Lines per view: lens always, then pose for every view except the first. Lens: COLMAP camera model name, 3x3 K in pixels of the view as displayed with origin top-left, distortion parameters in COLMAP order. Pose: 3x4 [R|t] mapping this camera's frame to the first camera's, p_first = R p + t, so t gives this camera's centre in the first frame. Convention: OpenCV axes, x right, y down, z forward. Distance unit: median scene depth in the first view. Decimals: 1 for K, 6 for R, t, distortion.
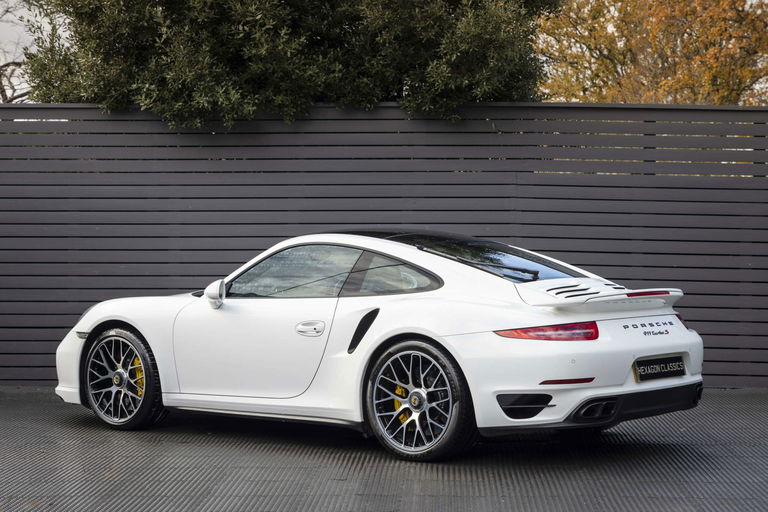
lens RADIAL K [[1648.3, 0, 384.0], [0, 1648.3, 256.0], [0, 0, 1]] dist [-0.025334, -0.346014]
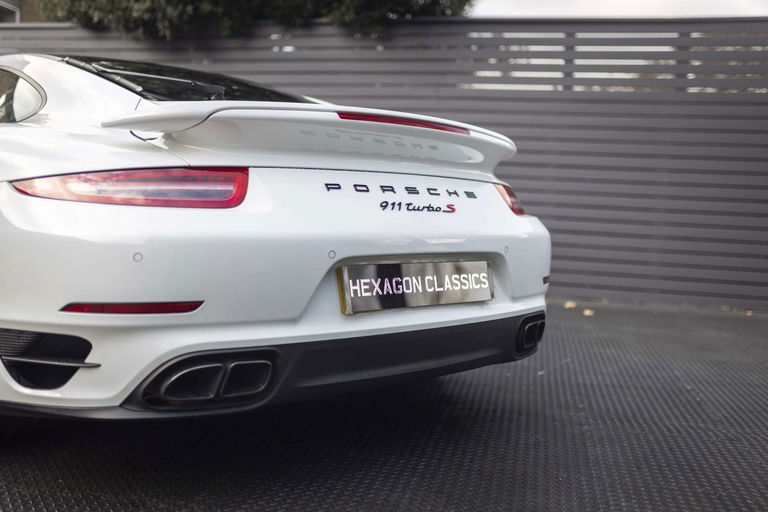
lens RADIAL K [[743.0, 0, 384.0], [0, 743.0, 256.0], [0, 0, 1]] dist [0.003241, 0.004023]
pose [[0.986741, 0.043126, -0.156468, 0.192260], [-0.035062, 0.997929, 0.053934, 0.050300], [0.158470, -0.047733, 0.986209, 0.806115]]
